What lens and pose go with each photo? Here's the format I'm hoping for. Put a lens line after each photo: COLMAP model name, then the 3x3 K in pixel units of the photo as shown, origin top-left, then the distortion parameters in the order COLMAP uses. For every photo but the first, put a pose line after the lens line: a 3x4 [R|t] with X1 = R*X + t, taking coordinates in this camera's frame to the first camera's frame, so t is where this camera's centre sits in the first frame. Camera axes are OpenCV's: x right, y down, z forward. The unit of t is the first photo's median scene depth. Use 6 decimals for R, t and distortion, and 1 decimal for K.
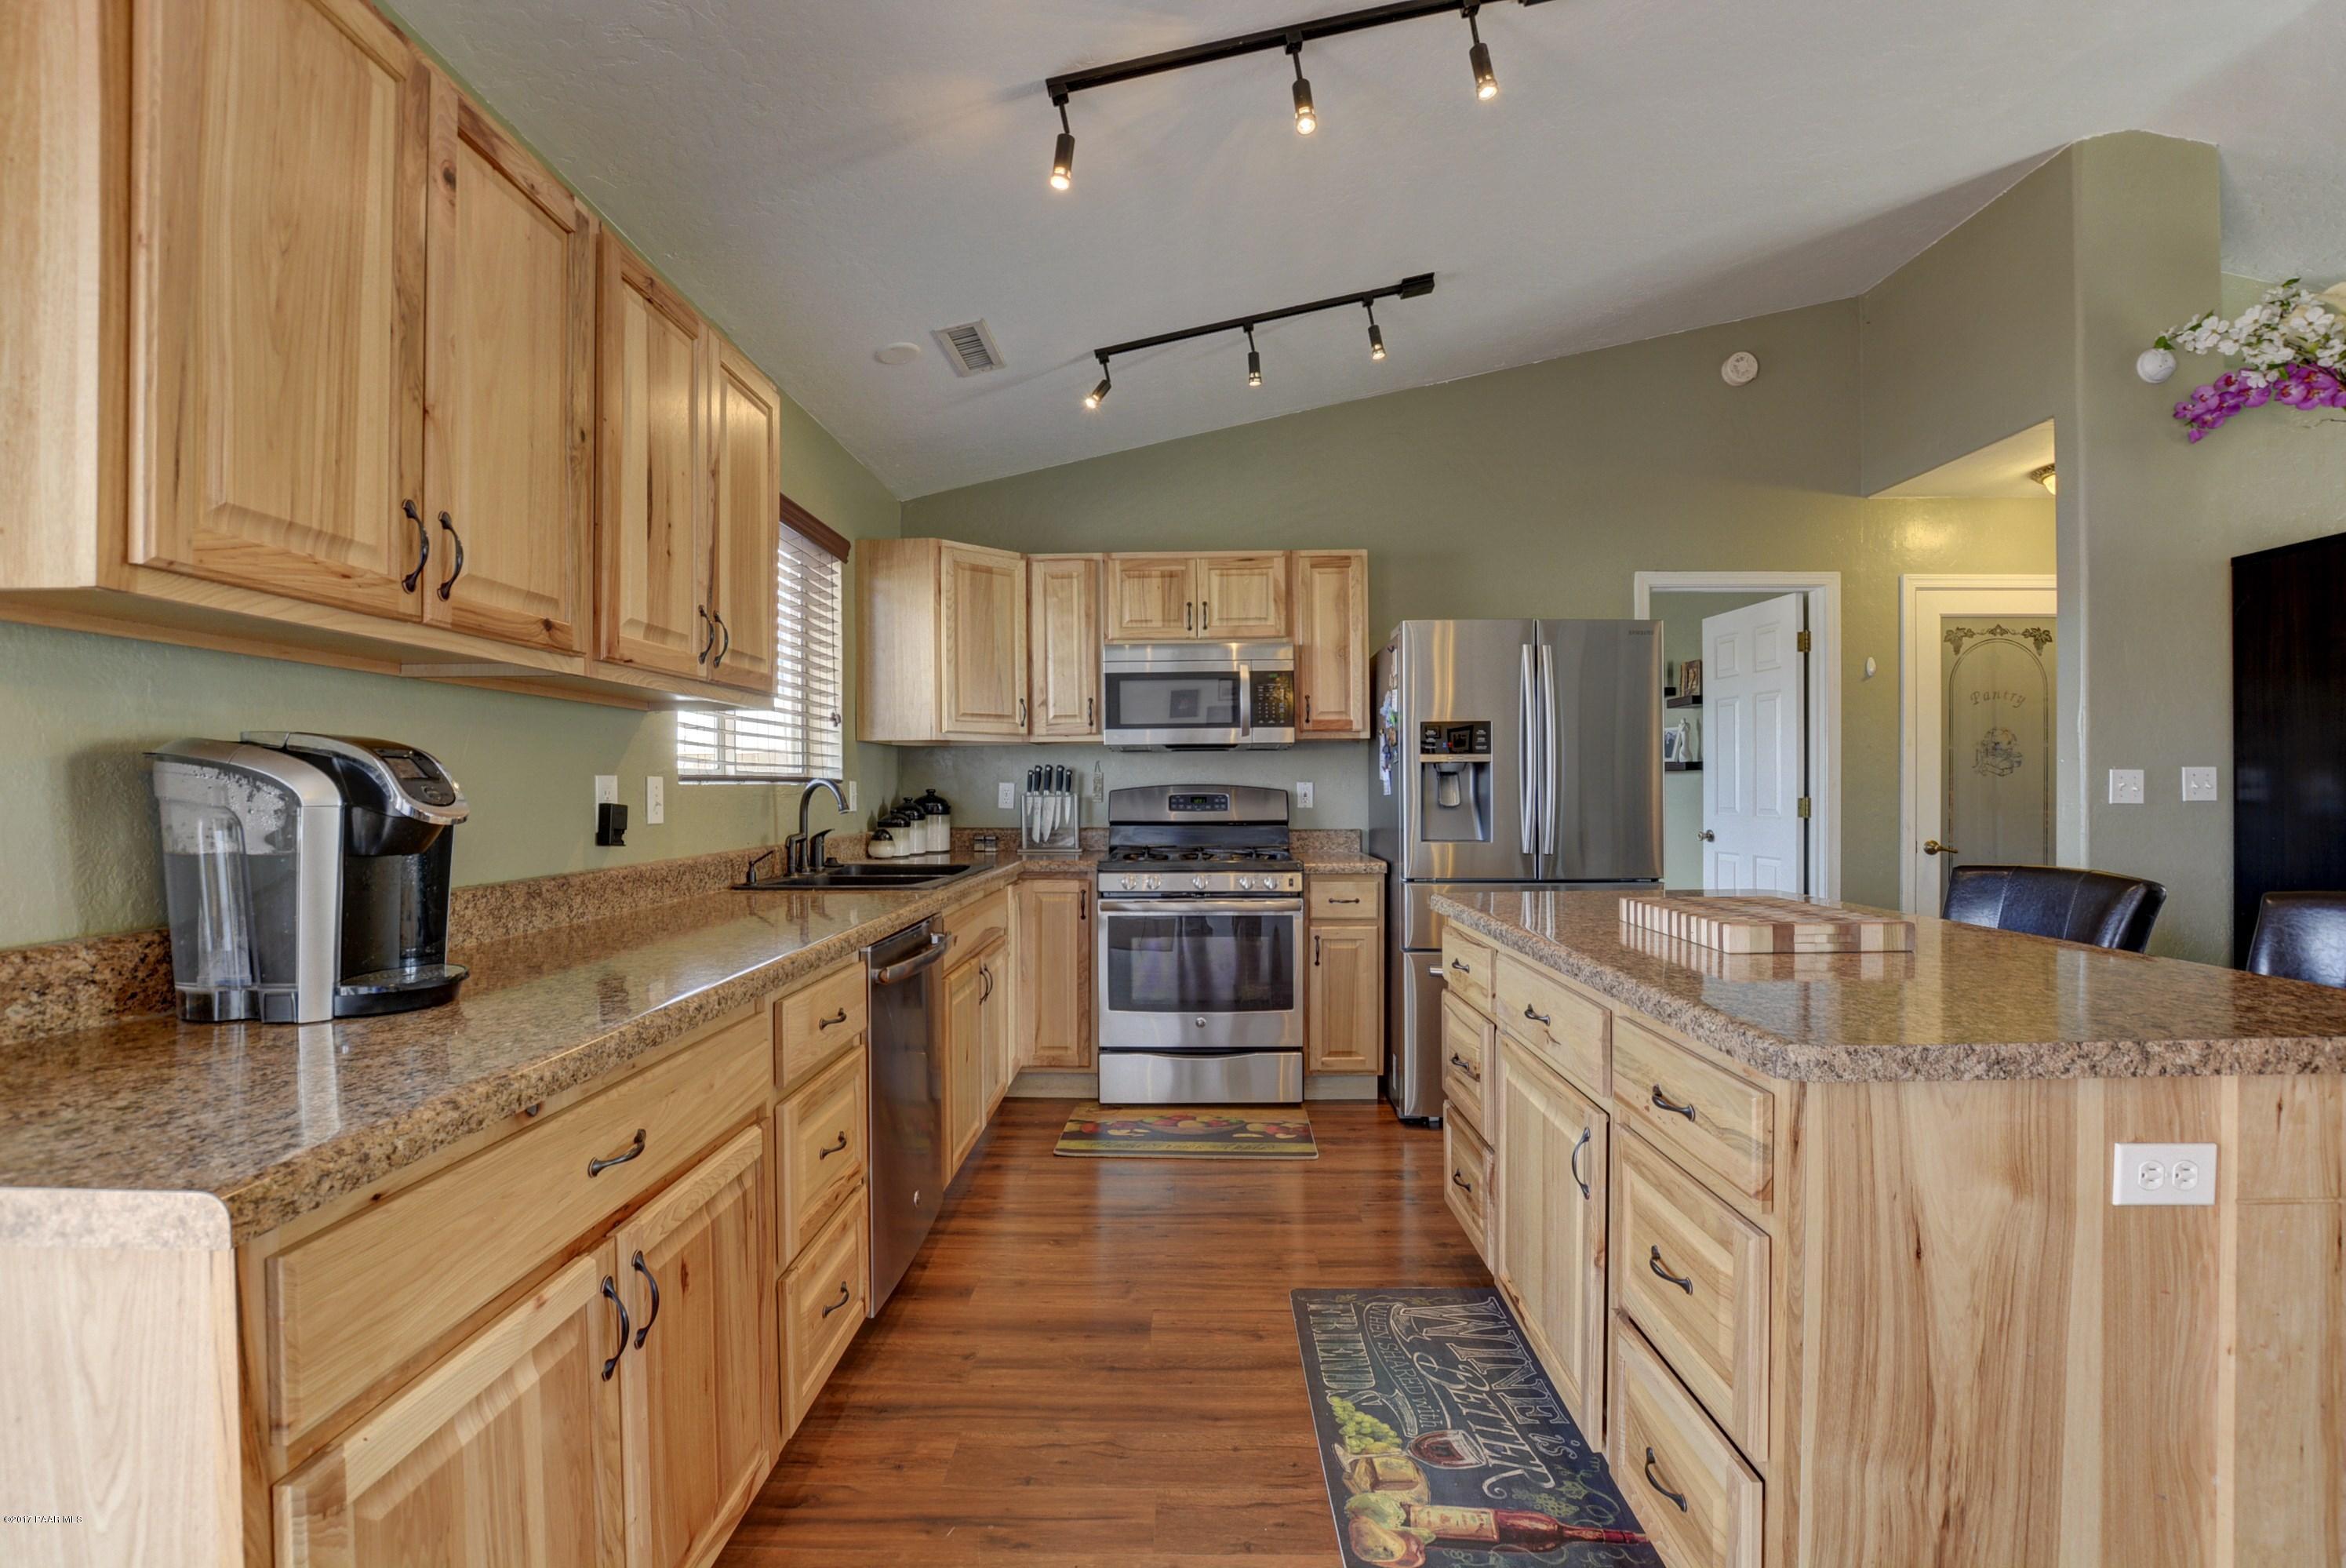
lens RADIAL K [[1037.0, 0, 1184.6], [0, 1037.0, 794.9], [0, 0, 1]] dist [-0.029355, 0.004741]
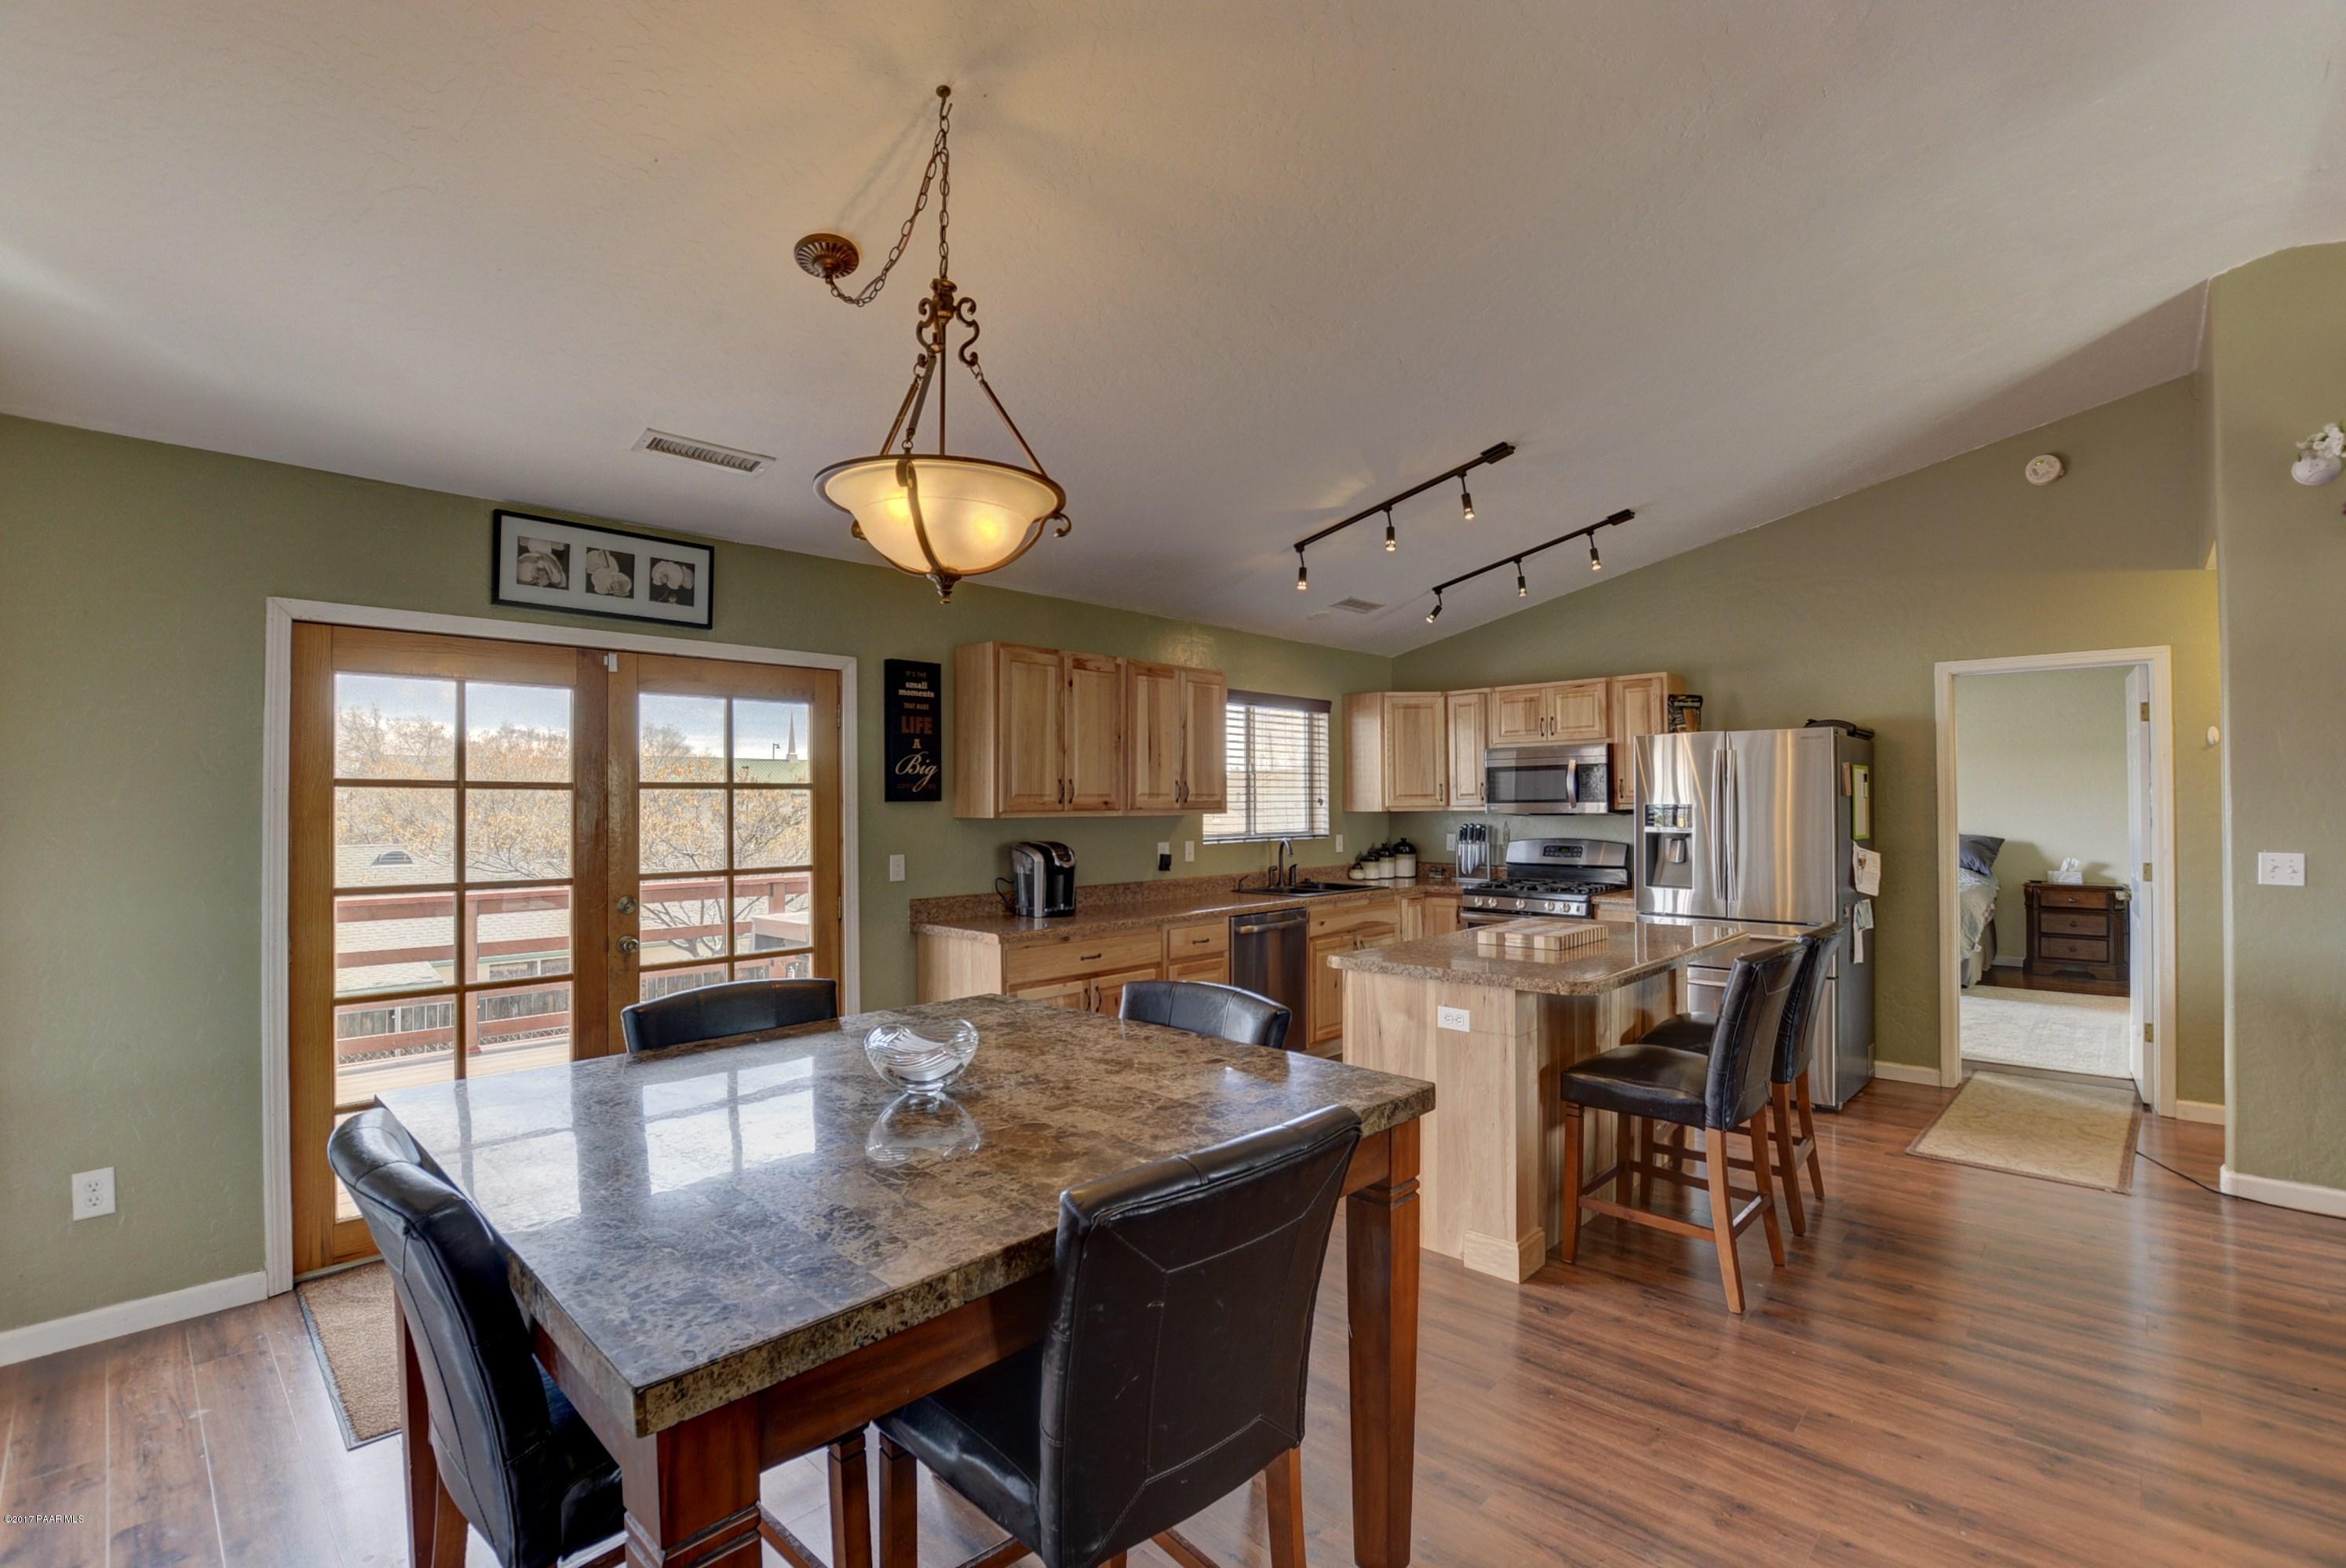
lens RADIAL K [[1036.9, 0, 1179.0], [0, 1036.9, 795.8], [0, 0, 1]] dist [-0.029355, 0.004741]
pose [[0.726884, -0.005505, -0.686738, 0.781417], [-0.002014, 0.999946, -0.010148, -0.069912], [0.686757, 0.008760, 0.726834, -0.524915]]
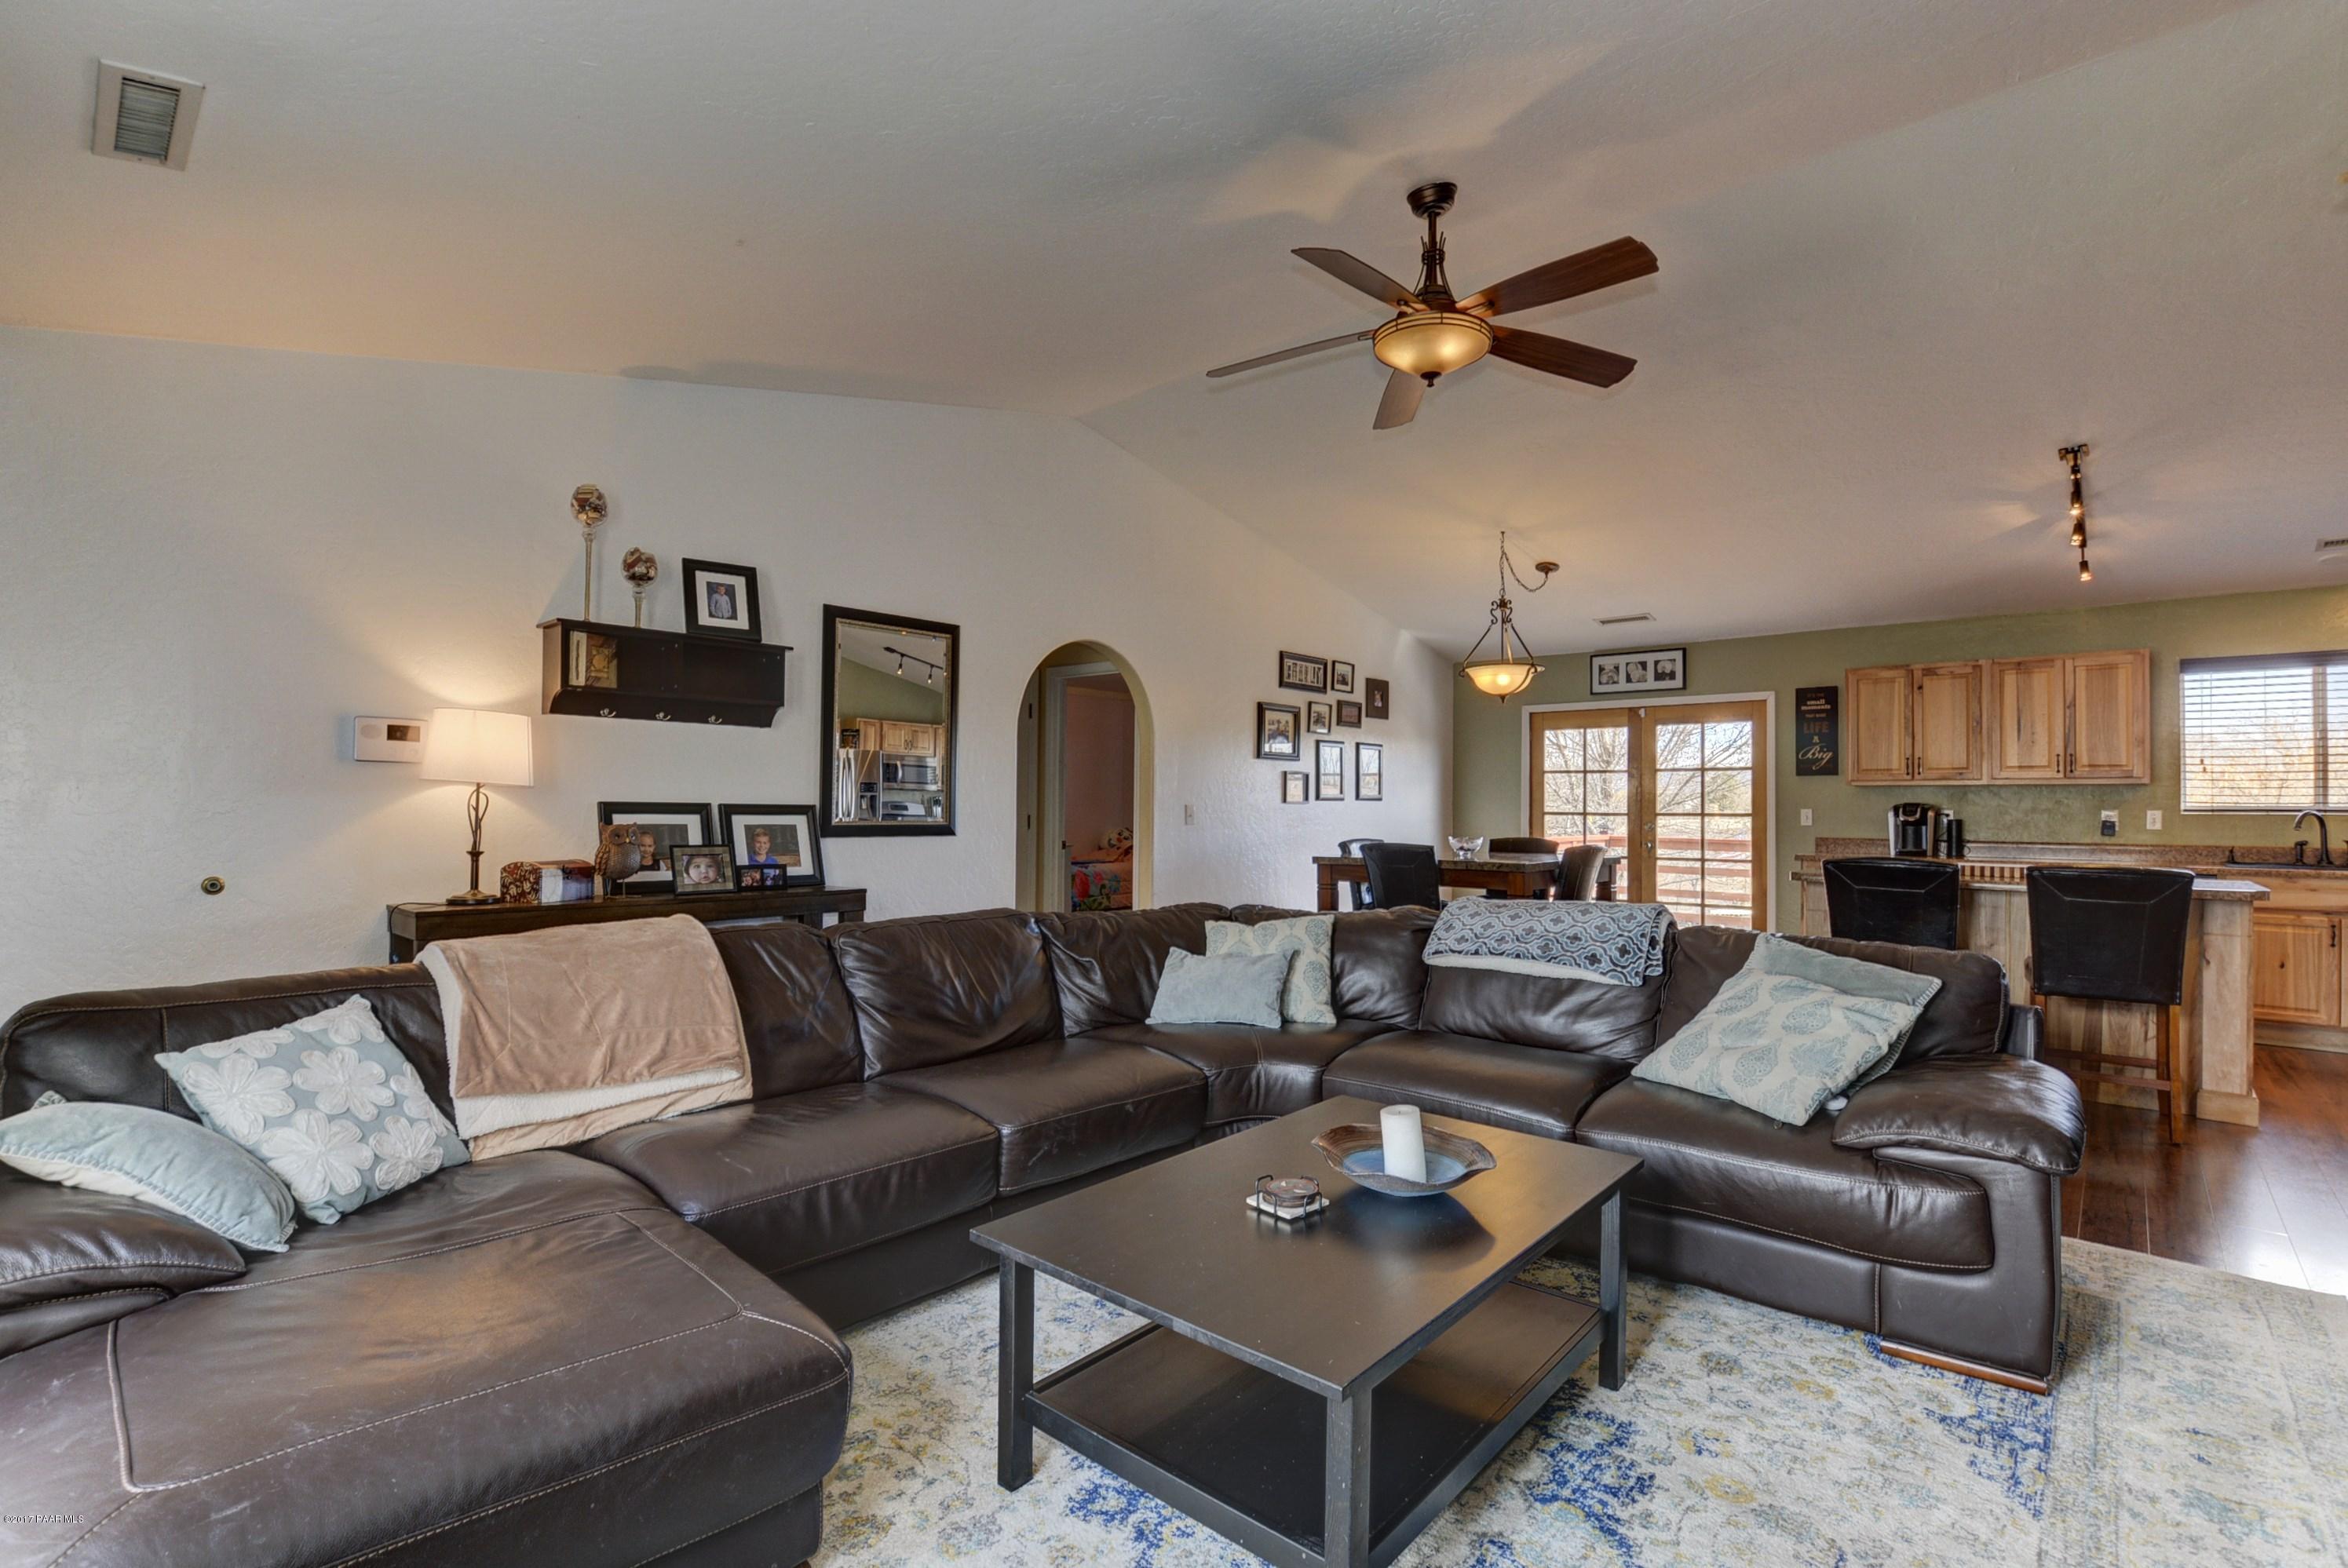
lens RADIAL K [[1037.7, 0, 1211.8], [0, 1037.7, 795.9], [0, 0, 1]] dist [-0.029355, 0.004741]
pose [[-0.640766, -0.006425, -0.767710, 2.012337], [-0.008344, 0.999964, -0.001404, -0.021315], [0.767691, 0.005506, -0.640796, 0.597134]]
